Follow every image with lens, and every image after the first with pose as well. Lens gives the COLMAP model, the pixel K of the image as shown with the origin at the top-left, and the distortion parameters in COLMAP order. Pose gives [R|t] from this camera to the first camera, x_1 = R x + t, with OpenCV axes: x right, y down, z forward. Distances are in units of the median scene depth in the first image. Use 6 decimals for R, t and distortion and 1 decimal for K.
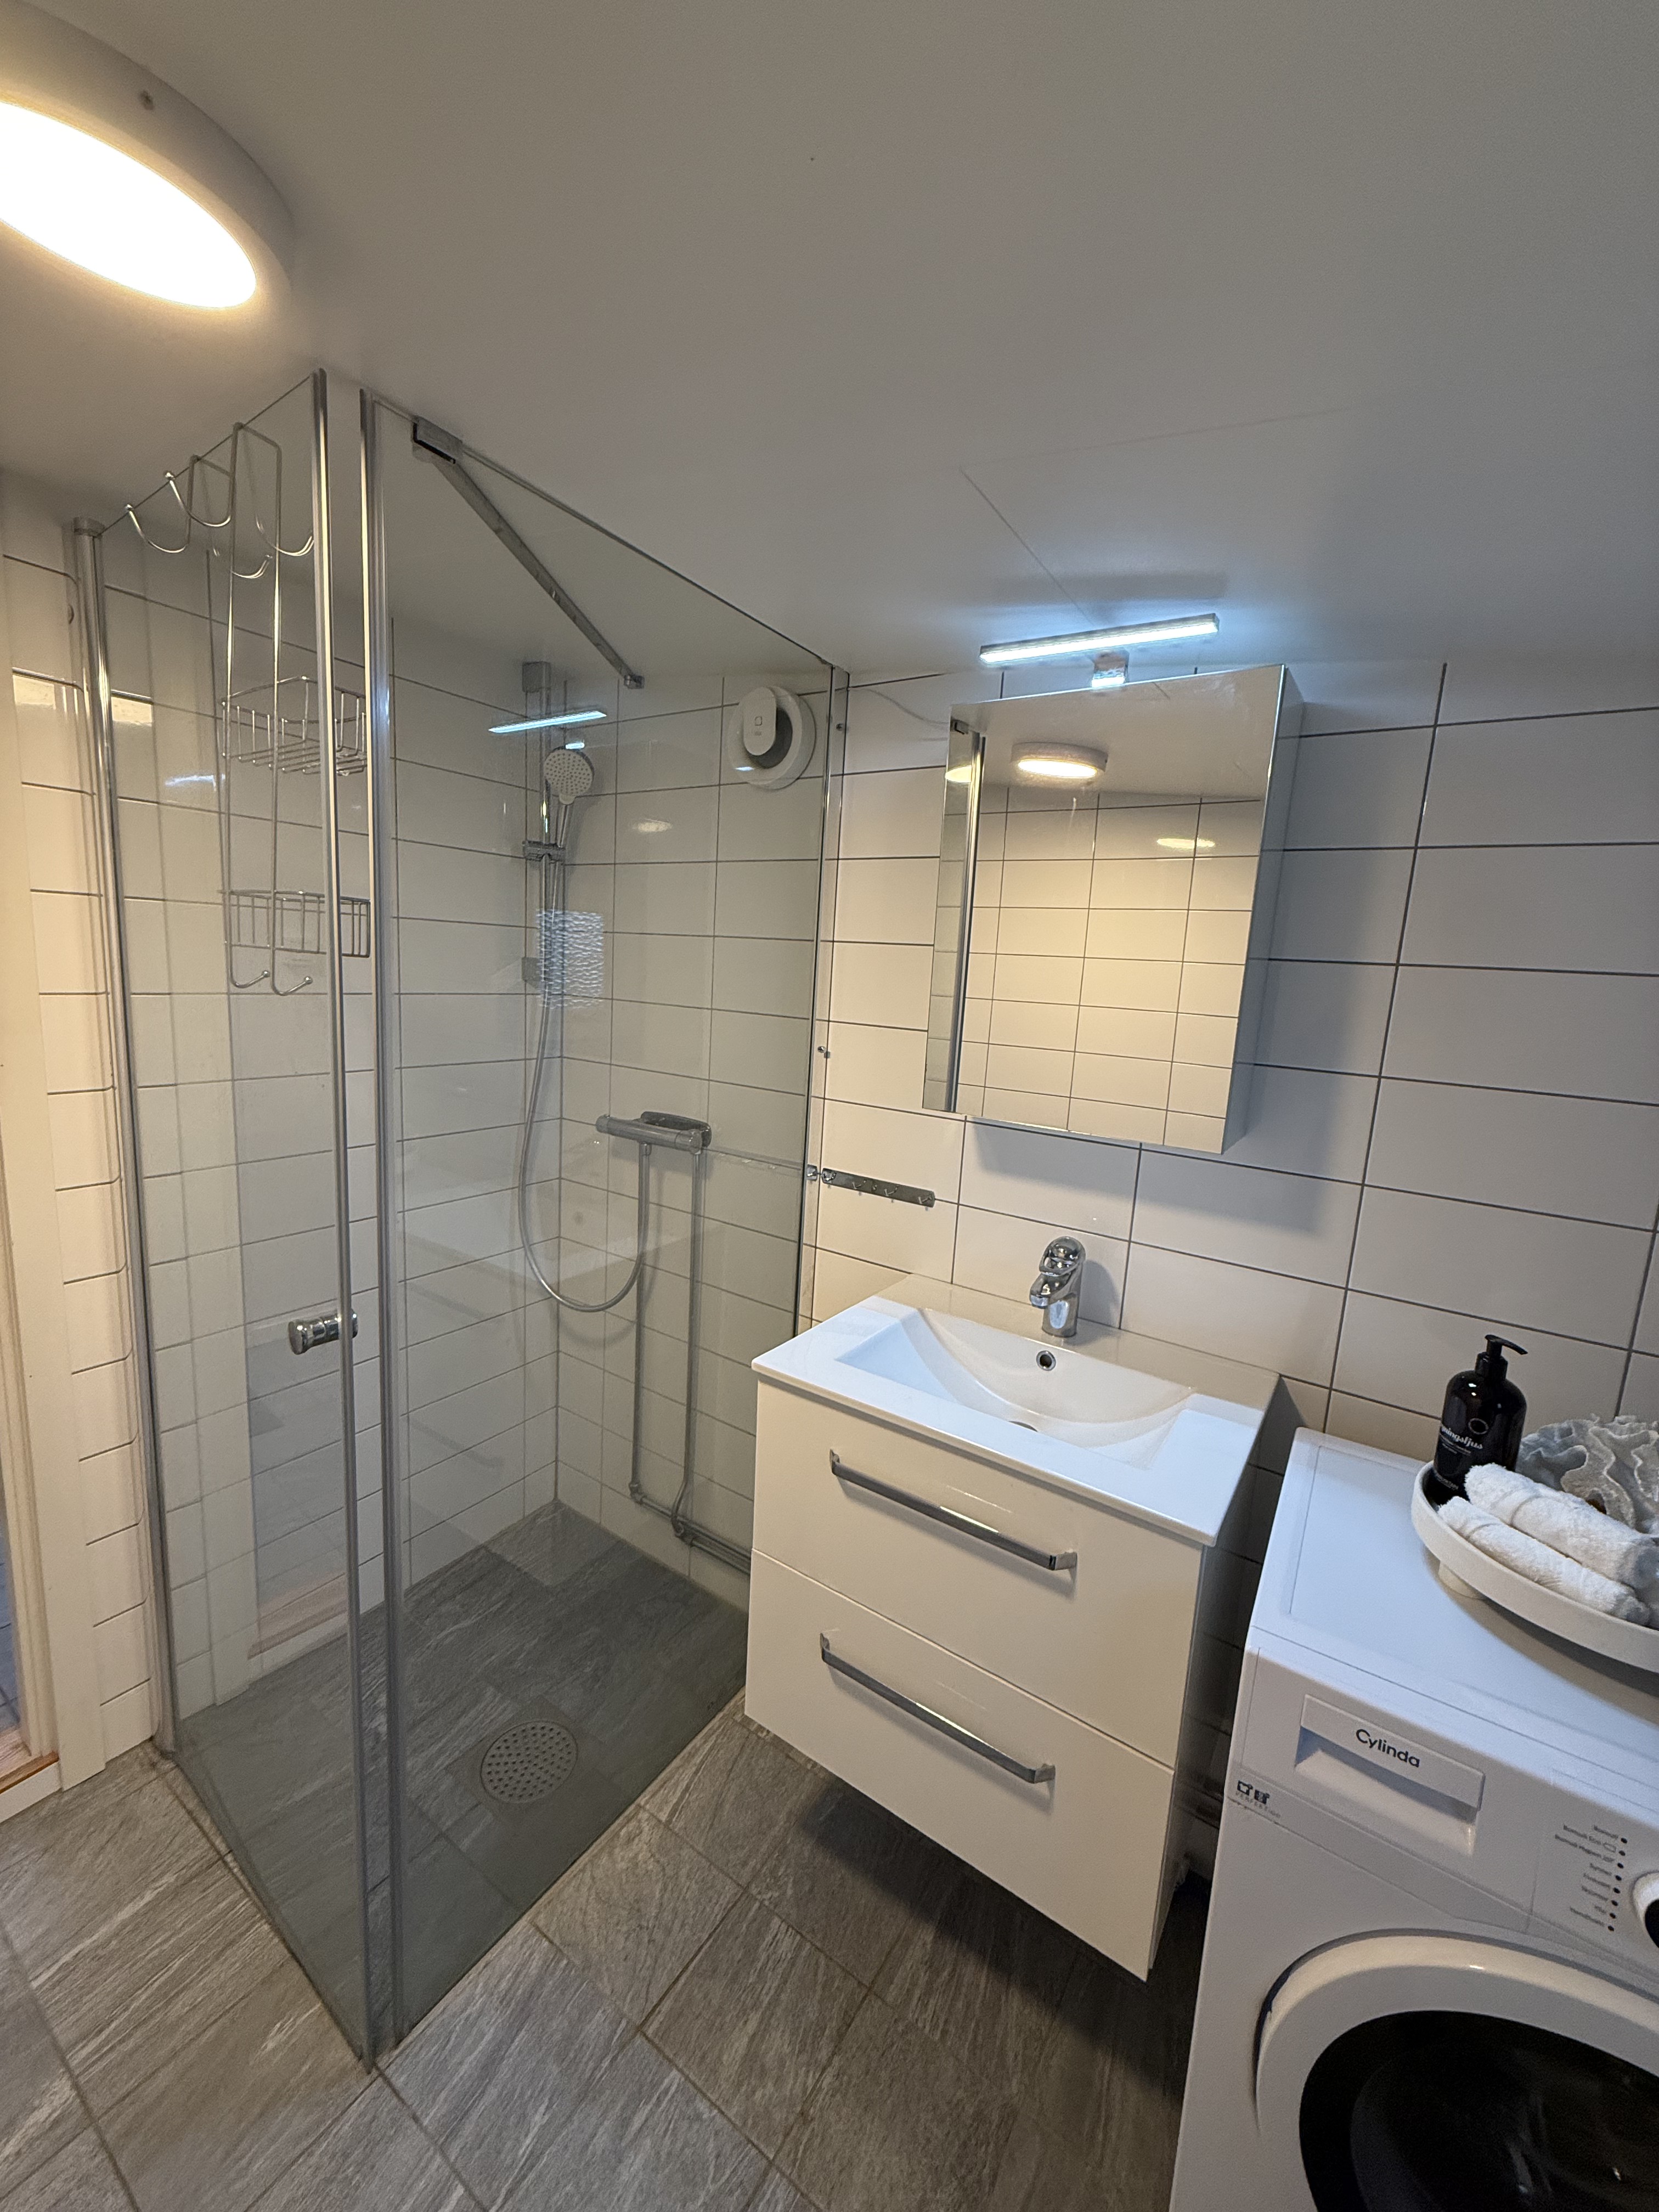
lens RADIAL K [[883.4, 0, 823.7], [0, 883.4, 1100.9], [0, 0, 1]] dist [0.001477, -0.000070]
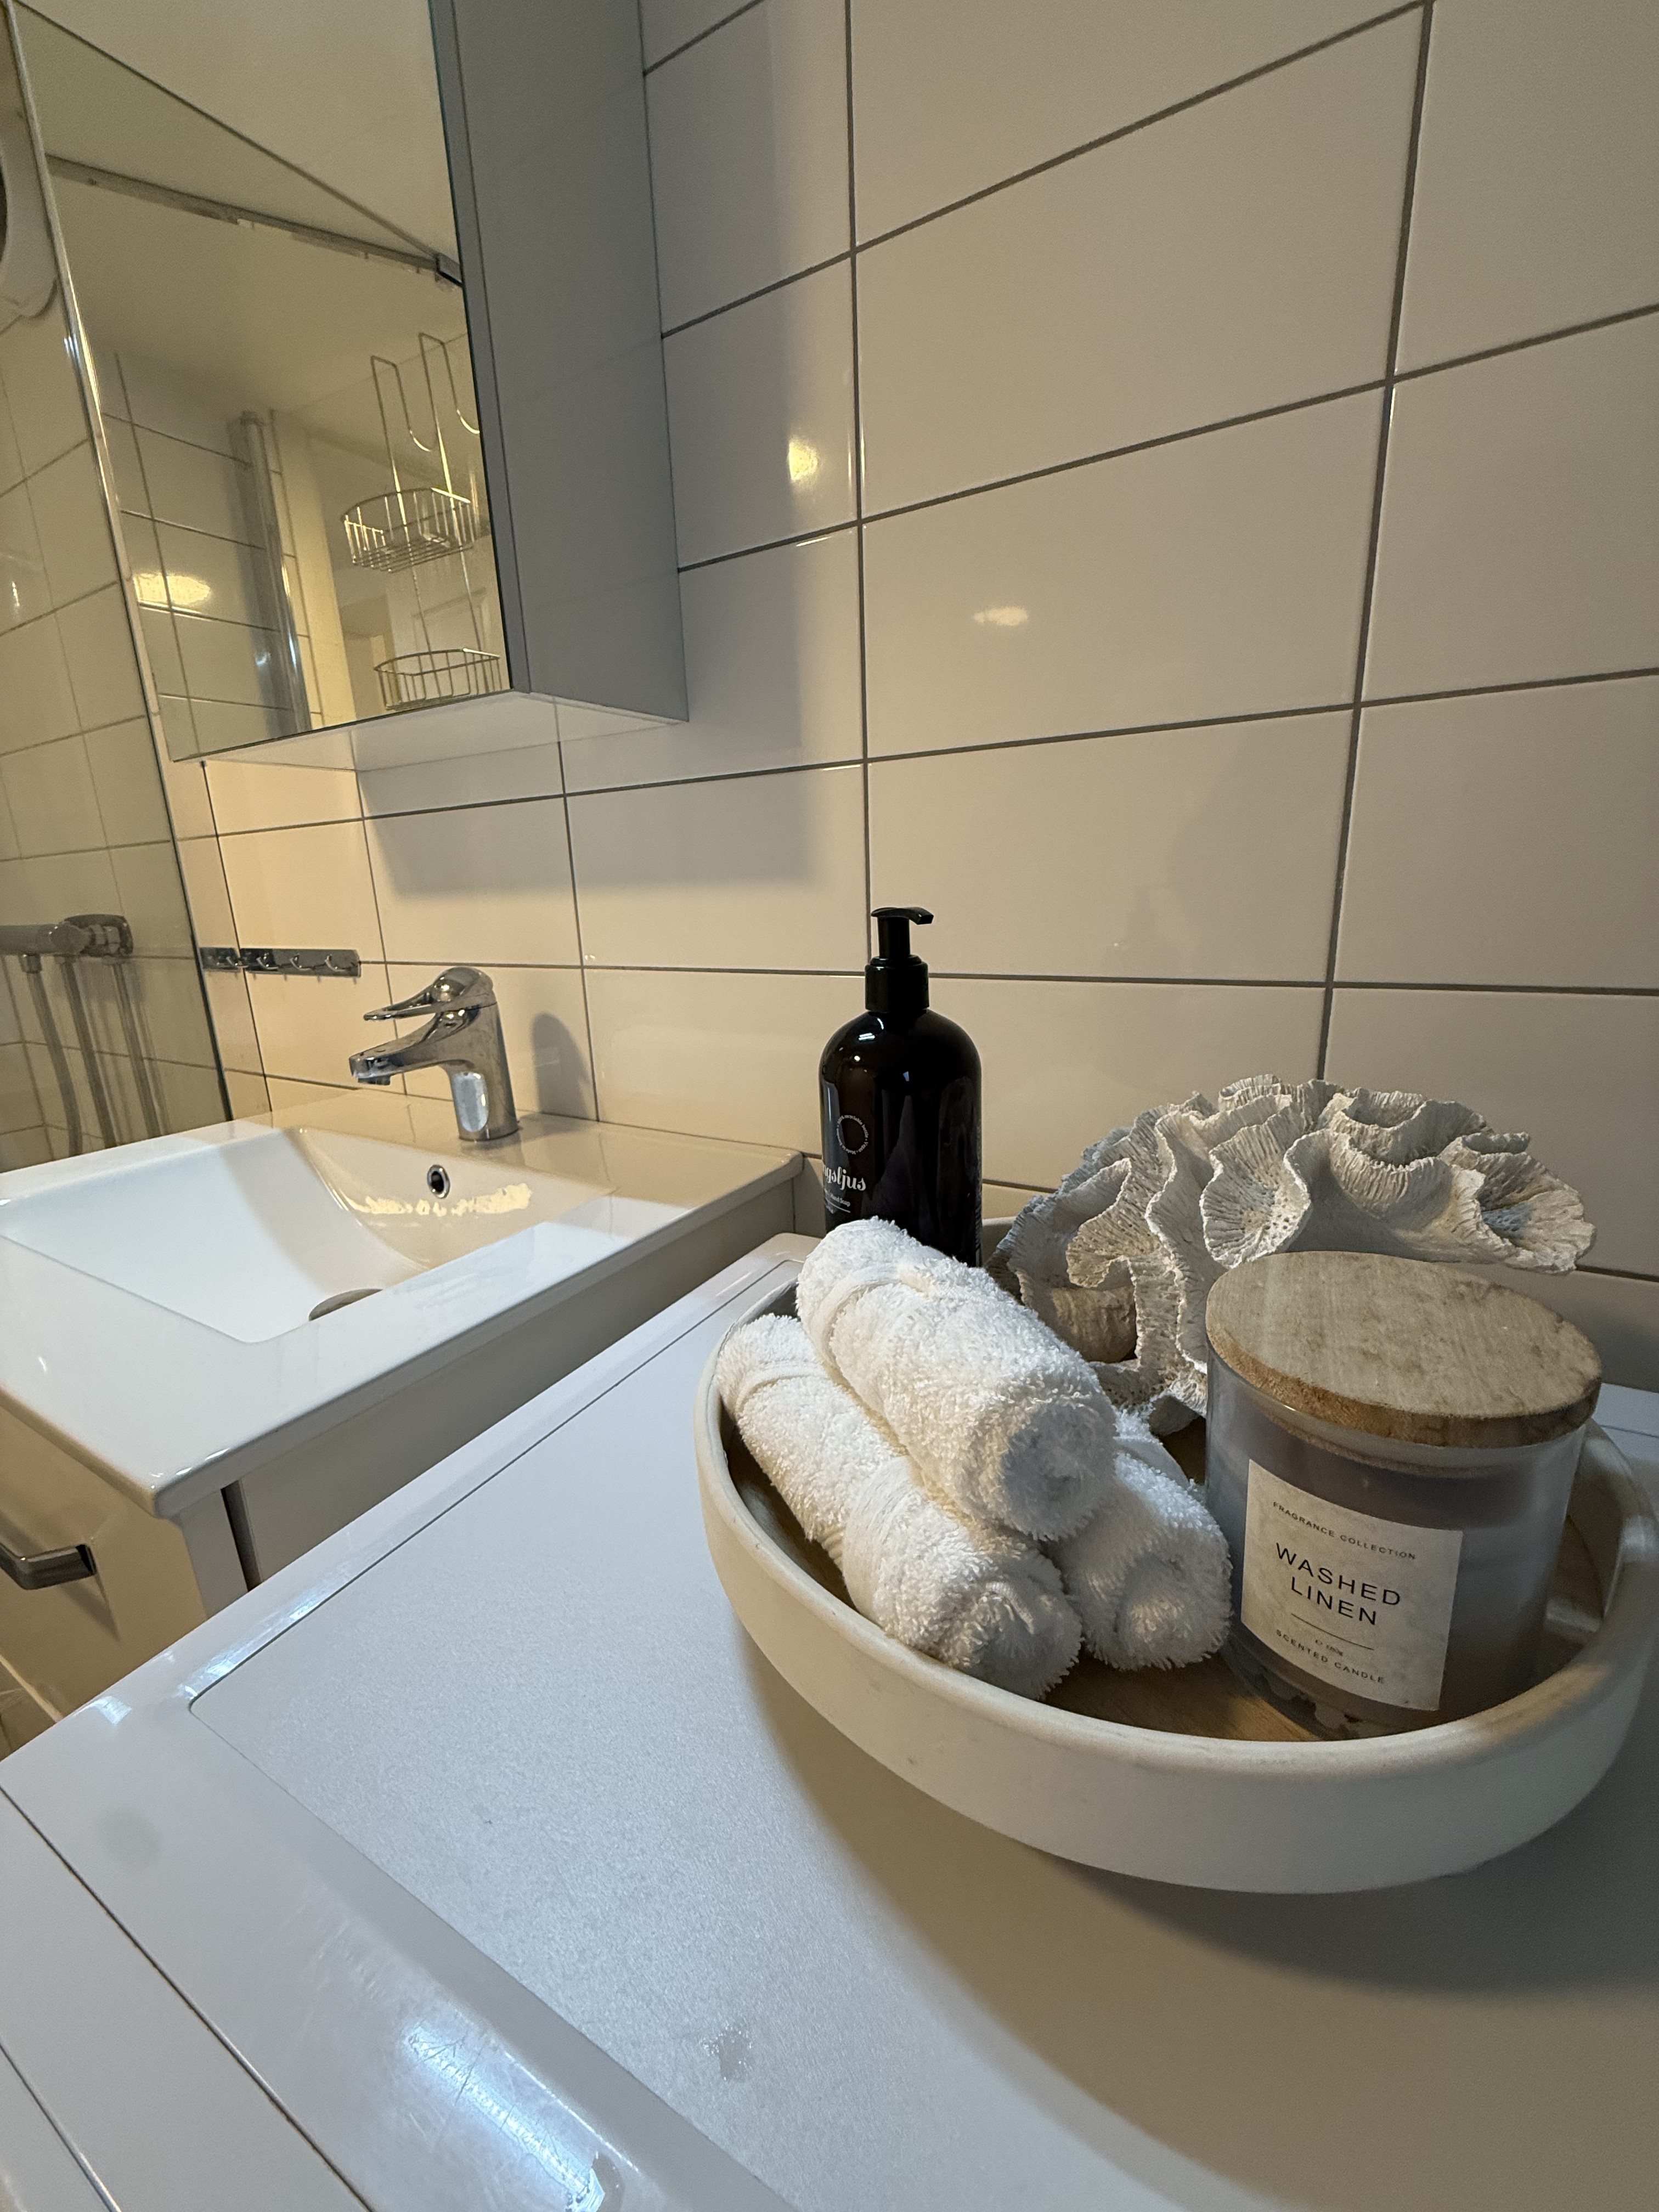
lens RADIAL K [[883.4, 0, 832.3], [0, 883.4, 1105.4], [0, 0, 1]] dist [0.001477, -0.000070]
pose [[0.993615, -0.103690, 0.044478, 0.540174], [0.099133, 0.990560, 0.094677, 0.239374], [-0.053875, -0.089663, 0.994514, 0.464287]]
